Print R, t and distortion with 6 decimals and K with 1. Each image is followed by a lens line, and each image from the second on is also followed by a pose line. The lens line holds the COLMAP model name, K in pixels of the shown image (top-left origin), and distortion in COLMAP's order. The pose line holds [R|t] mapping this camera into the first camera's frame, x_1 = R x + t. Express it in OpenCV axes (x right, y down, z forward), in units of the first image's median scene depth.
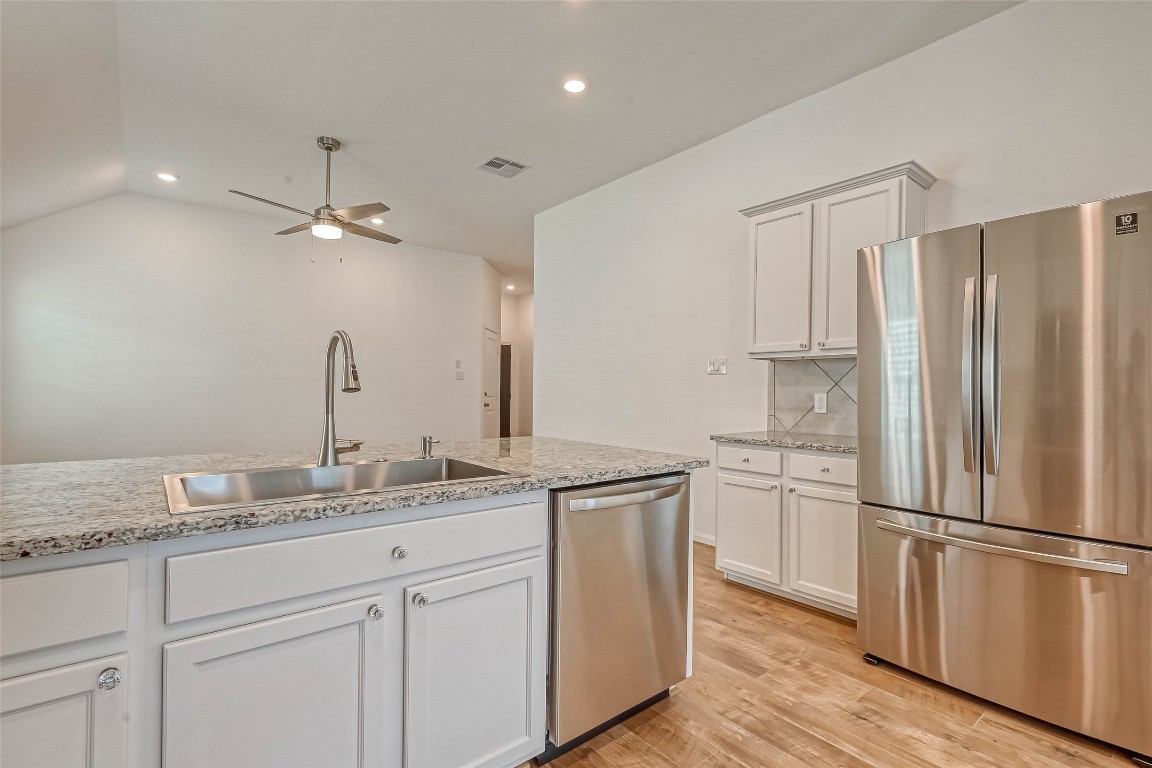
lens RADIAL K [[537.4, 0, 578.0], [0, 537.4, 390.6], [0, 0, 1]] dist [0.000376, -0.001018]
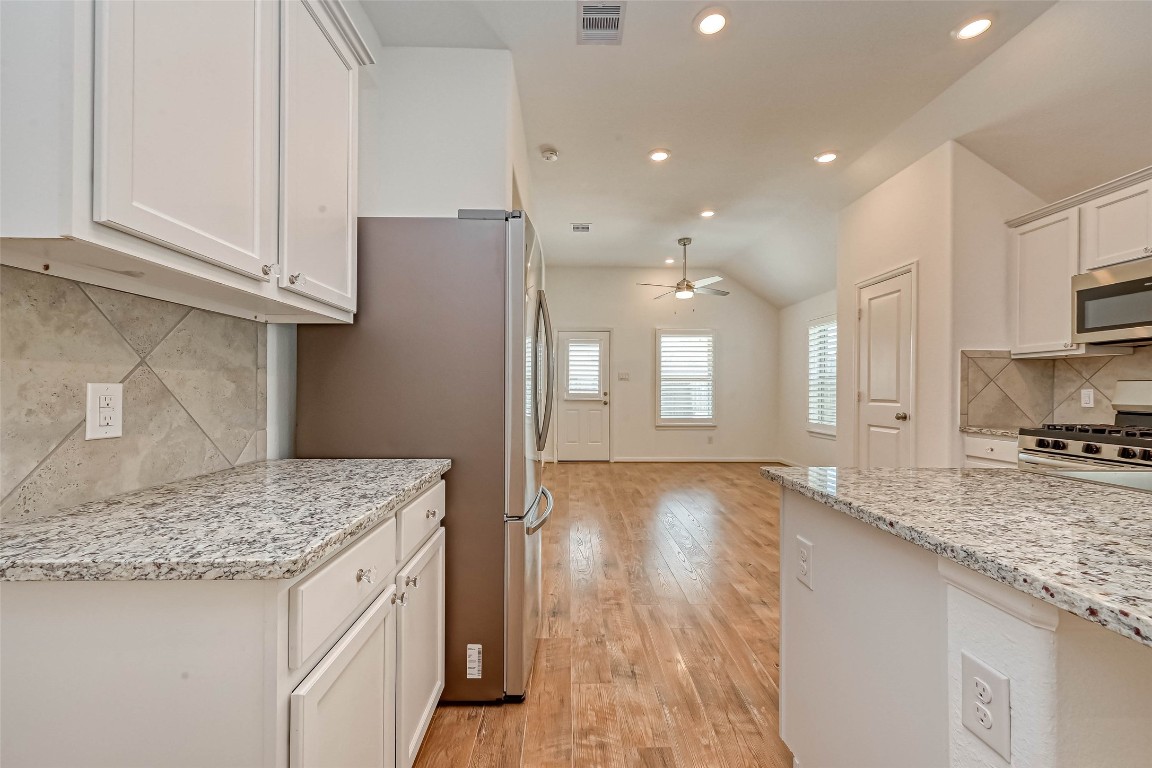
lens RADIAL K [[464.0, 0, 570.4], [0, 464.0, 386.3], [0, 0, 1]] dist [0.002033, 0.001397]
pose [[-0.780707, -0.011558, 0.624791, 0.021231], [-0.014484, 0.999895, 0.000399, 0.003080], [-0.624730, -0.008738, -0.780792, 1.513309]]
